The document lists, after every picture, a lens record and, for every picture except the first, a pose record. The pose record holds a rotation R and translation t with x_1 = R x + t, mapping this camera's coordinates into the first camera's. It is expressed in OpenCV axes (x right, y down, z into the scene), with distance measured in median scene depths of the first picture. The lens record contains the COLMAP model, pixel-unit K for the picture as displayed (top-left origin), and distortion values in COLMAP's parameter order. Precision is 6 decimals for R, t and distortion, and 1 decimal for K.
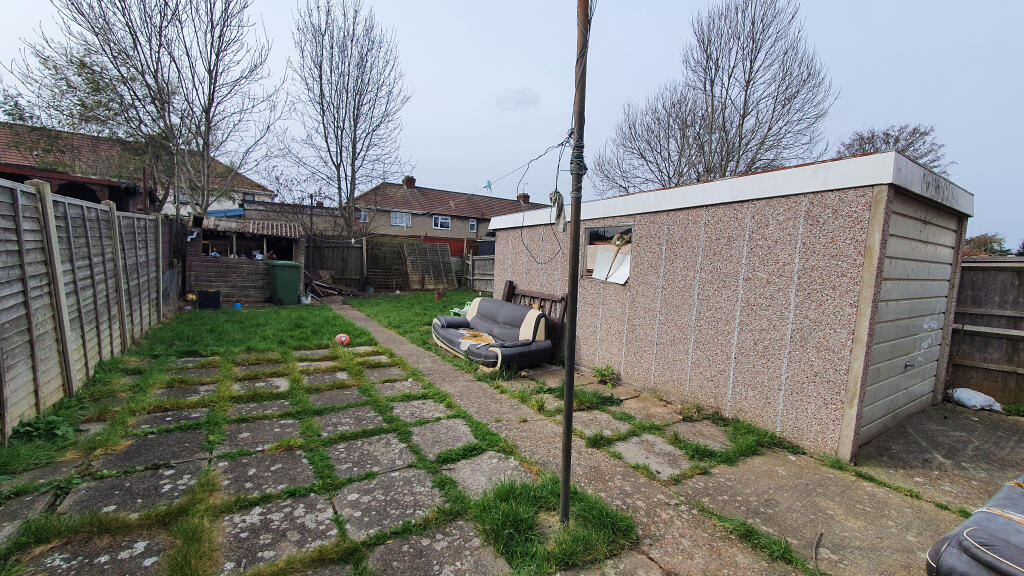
lens RADIAL K [[397.7, 0, 512.0], [0, 397.7, 288.7], [0, 0, 1]] dist [0.000854, 0.000088]
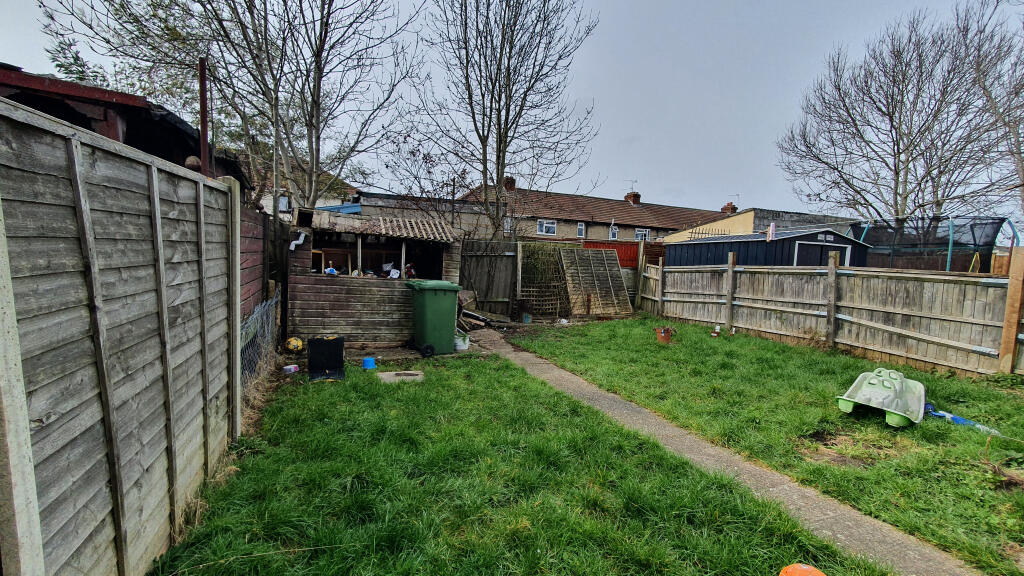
lens RADIAL K [[397.7, 0, 513.3], [0, 397.7, 289.1], [0, 0, 1]] dist [0.000854, 0.000088]
pose [[0.986927, -0.005008, -0.161088, -0.349728], [0.001670, 0.999781, -0.020855, -0.042874], [0.161157, 0.020313, 0.986720, 0.418475]]
